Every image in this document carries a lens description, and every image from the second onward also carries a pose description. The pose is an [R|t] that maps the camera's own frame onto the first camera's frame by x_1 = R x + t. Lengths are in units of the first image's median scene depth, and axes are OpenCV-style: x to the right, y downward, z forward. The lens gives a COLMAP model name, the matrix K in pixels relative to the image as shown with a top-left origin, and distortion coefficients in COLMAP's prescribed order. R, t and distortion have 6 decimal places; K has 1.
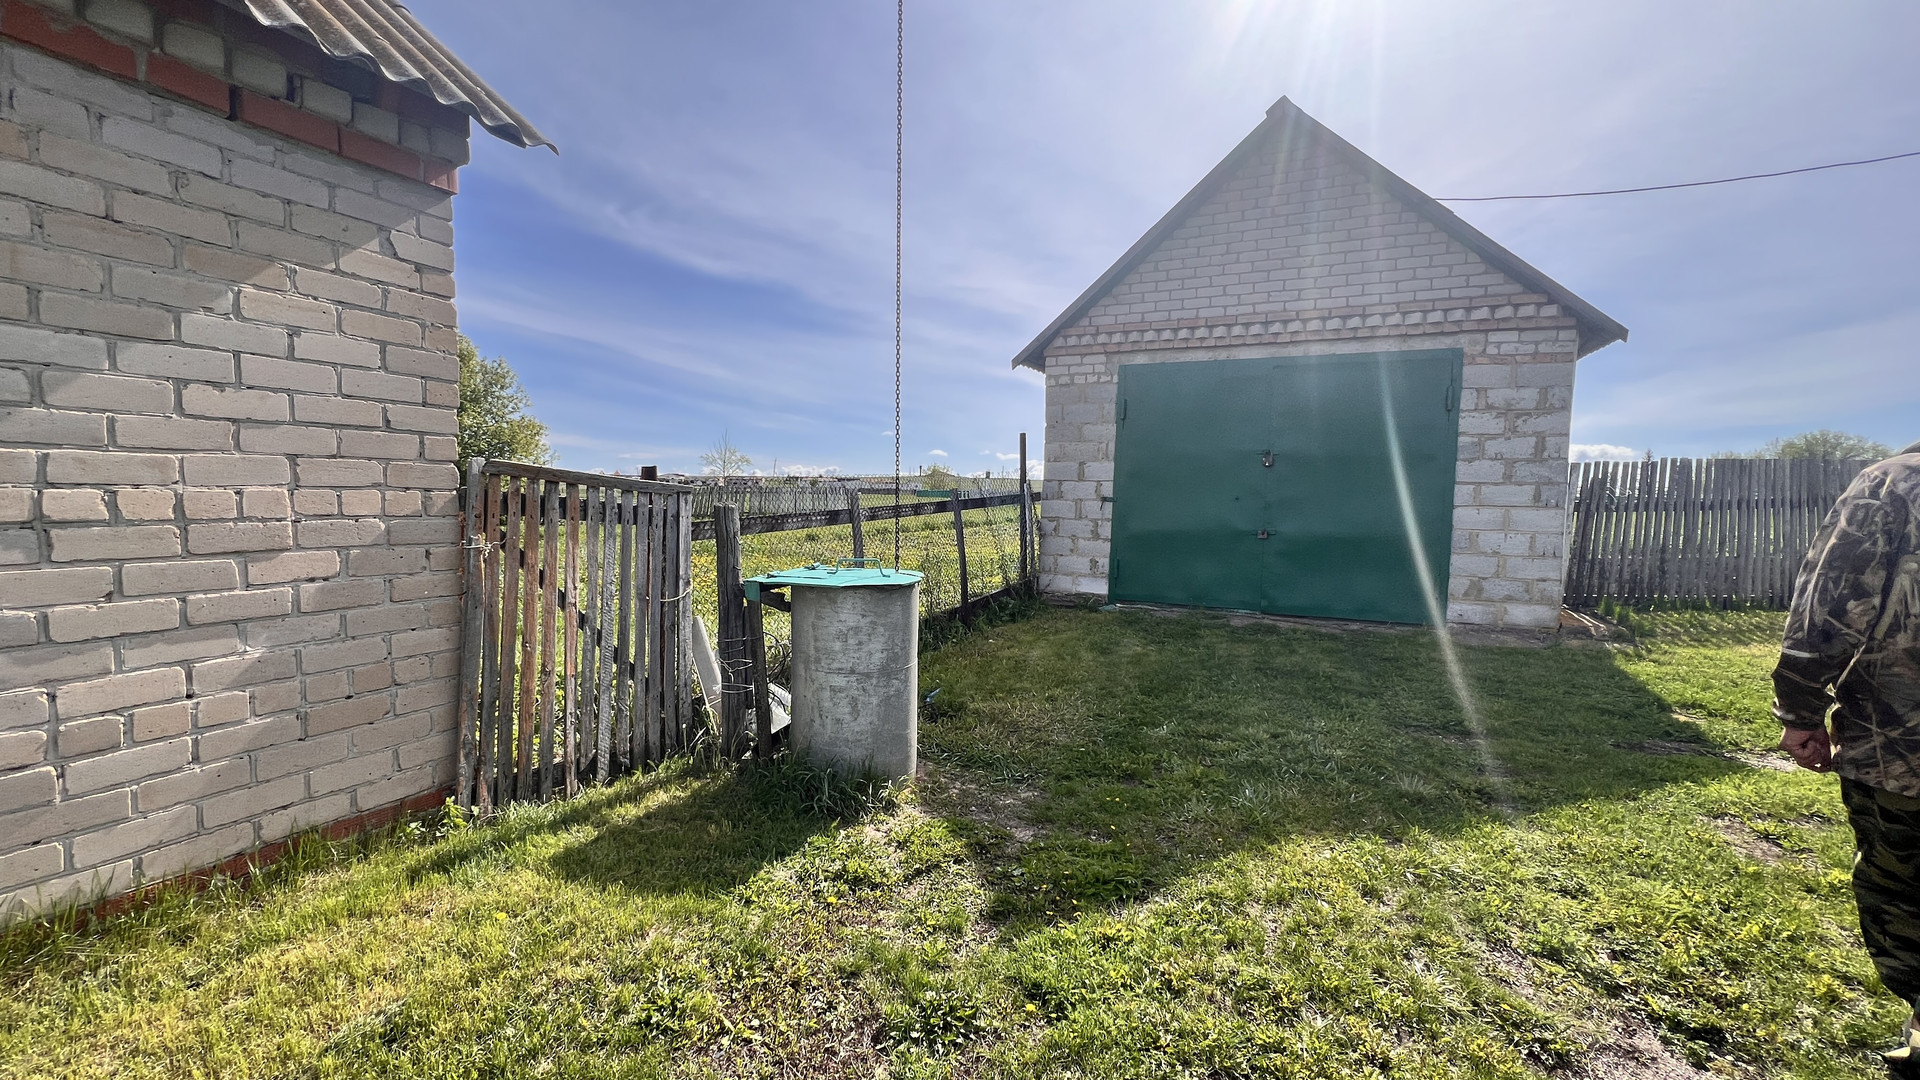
lens RADIAL K [[765.9, 0, 952.5], [0, 765.9, 547.0], [0, 0, 1]] dist [-0.000595, 0.000243]
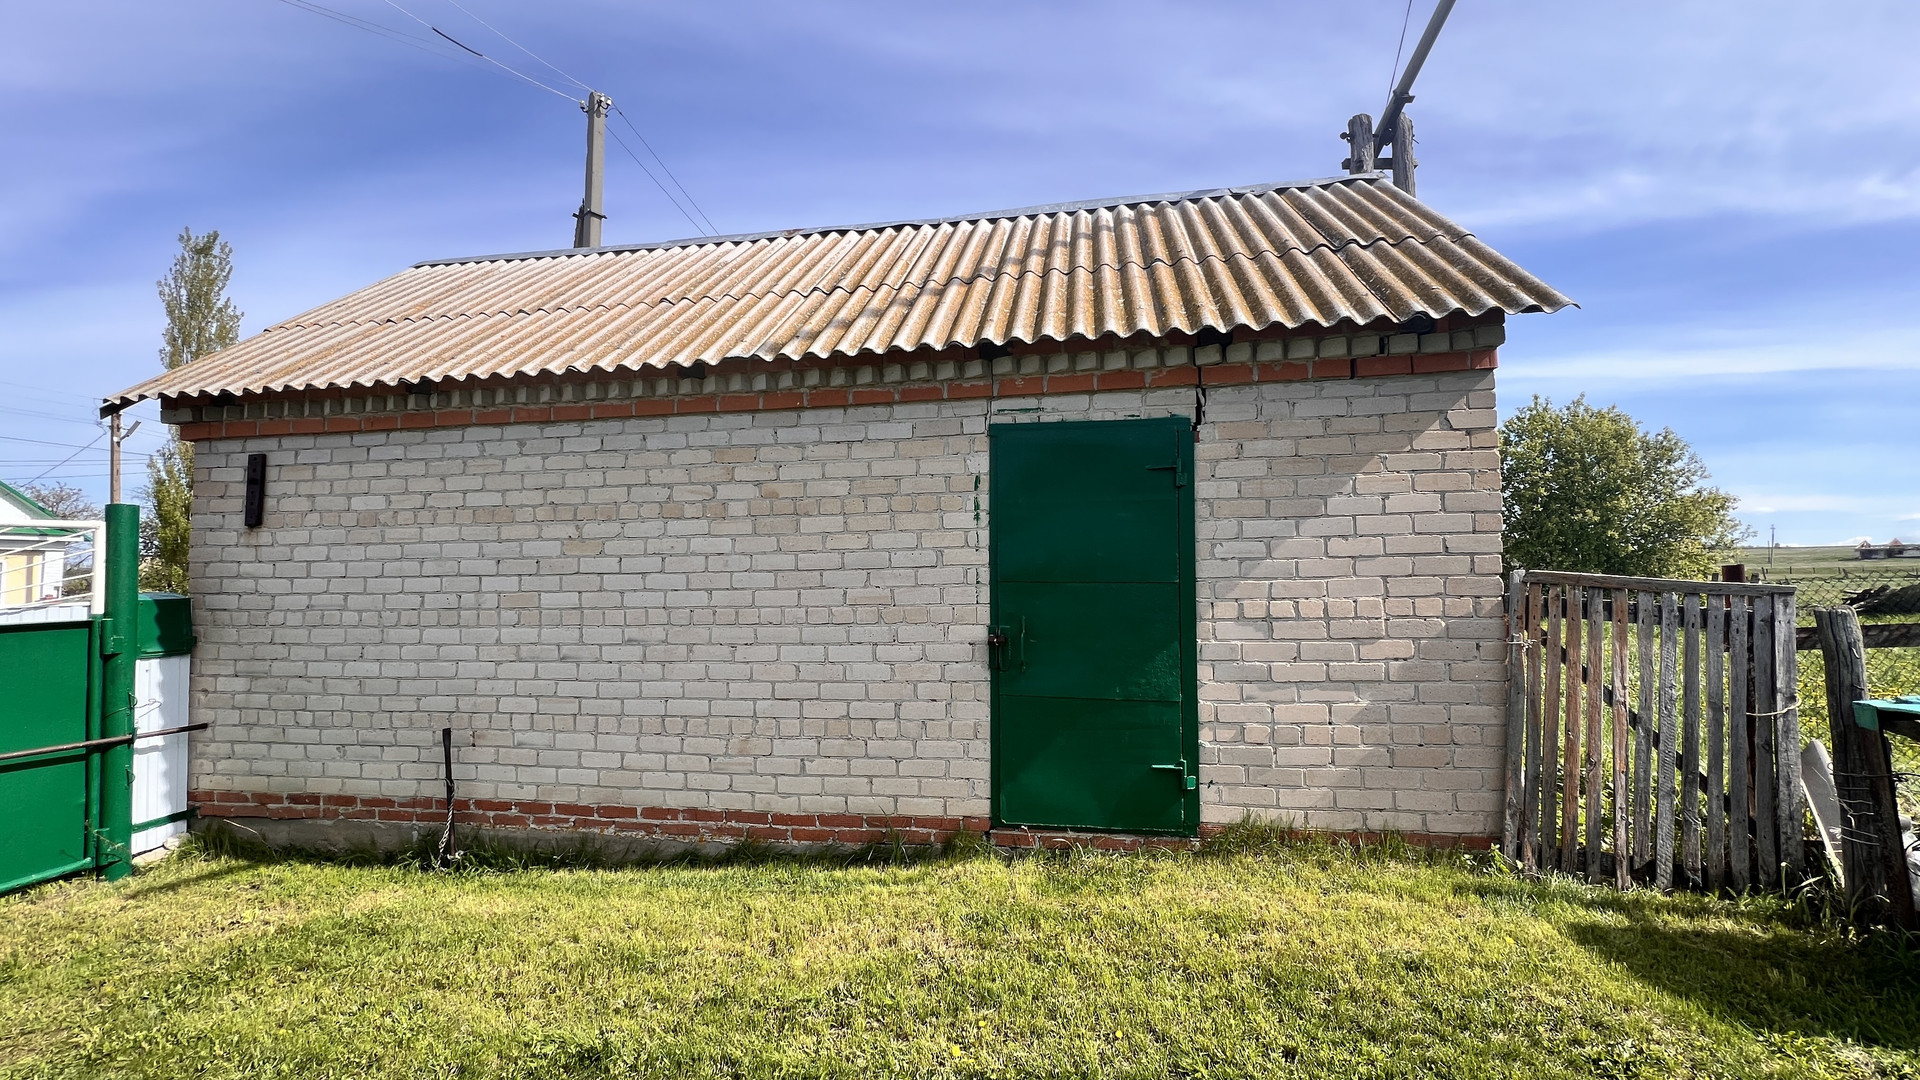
lens RADIAL K [[765.9, 0, 961.6], [0, 765.9, 543.6], [0, 0, 1]] dist [-0.000595, 0.000243]
pose [[0.265867, -0.065354, -0.961792, 0.343598], [-0.045992, 0.995703, -0.080372, -0.020144], [0.962912, 0.065603, 0.261718, -0.194575]]
